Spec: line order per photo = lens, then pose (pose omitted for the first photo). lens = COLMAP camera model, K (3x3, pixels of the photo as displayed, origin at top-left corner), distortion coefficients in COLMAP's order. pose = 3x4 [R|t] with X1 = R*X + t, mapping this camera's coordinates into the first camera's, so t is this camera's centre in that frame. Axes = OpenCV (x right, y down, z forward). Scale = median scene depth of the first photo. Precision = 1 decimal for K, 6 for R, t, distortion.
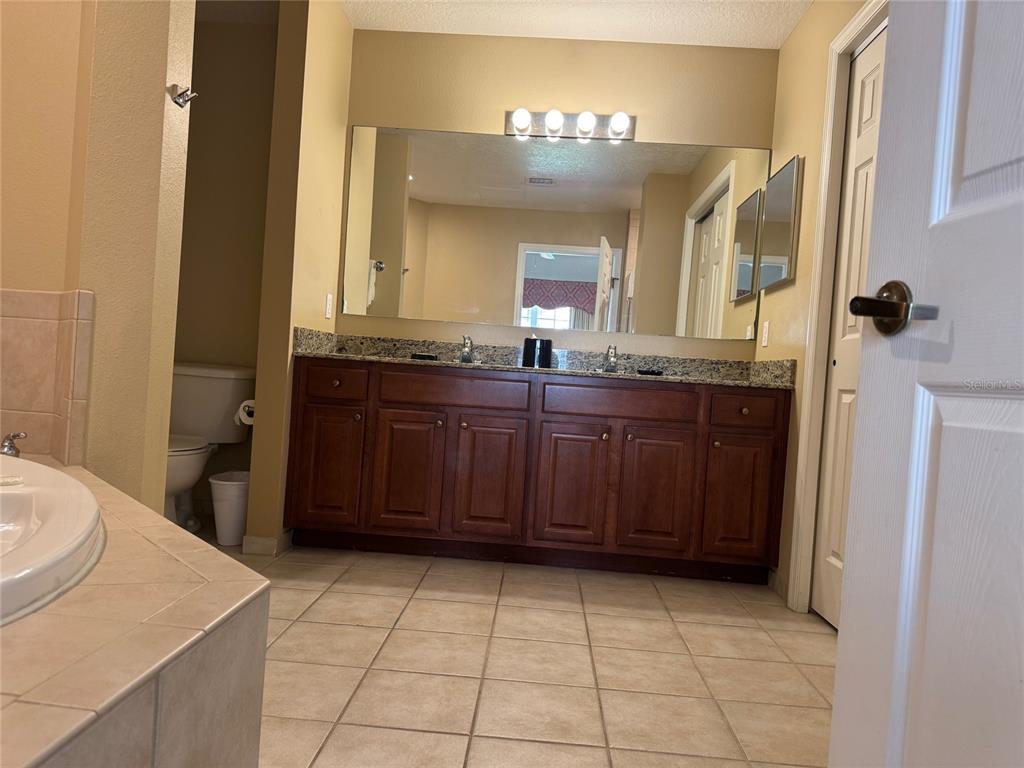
lens RADIAL K [[718.2, 0, 512.4], [0, 718.2, 387.3], [0, 0, 1]] dist [0.003135, -0.004953]
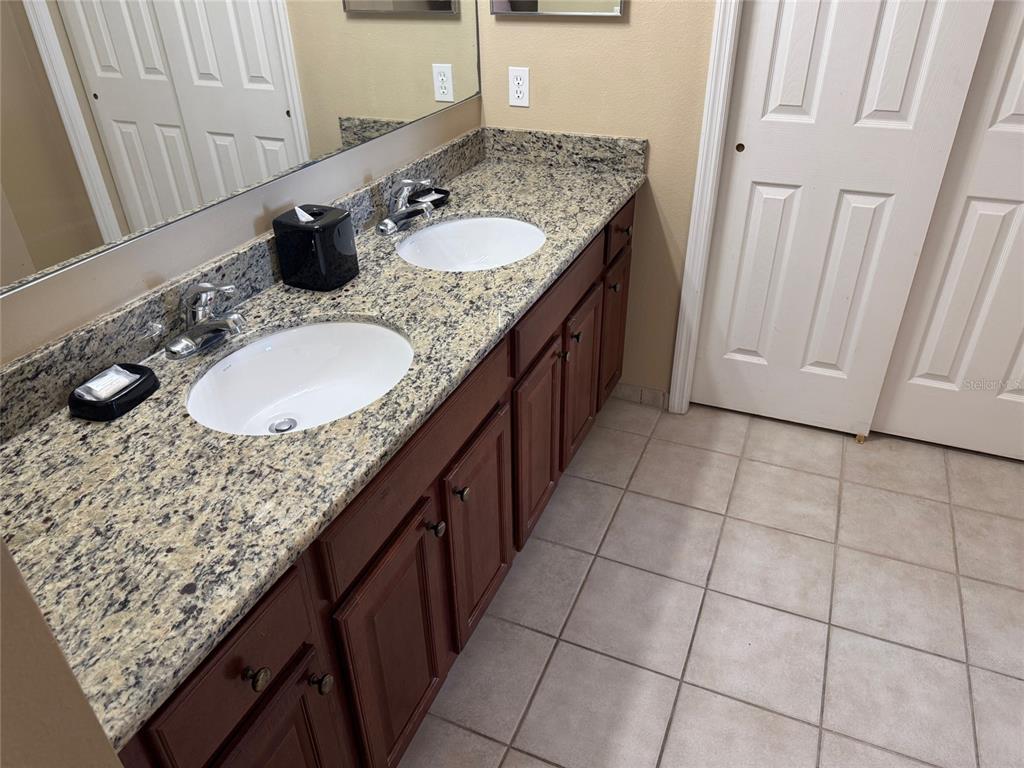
lens RADIAL K [[718.2, 0, 512.4], [0, 718.2, 387.3], [0, 0, 1]] dist [0.003135, -0.004953]
pose [[0.355981, -0.558020, 0.749594, -0.418230], [0.059180, 0.813991, 0.577855, -0.307740], [-0.932617, -0.161344, 0.322789, 0.958789]]
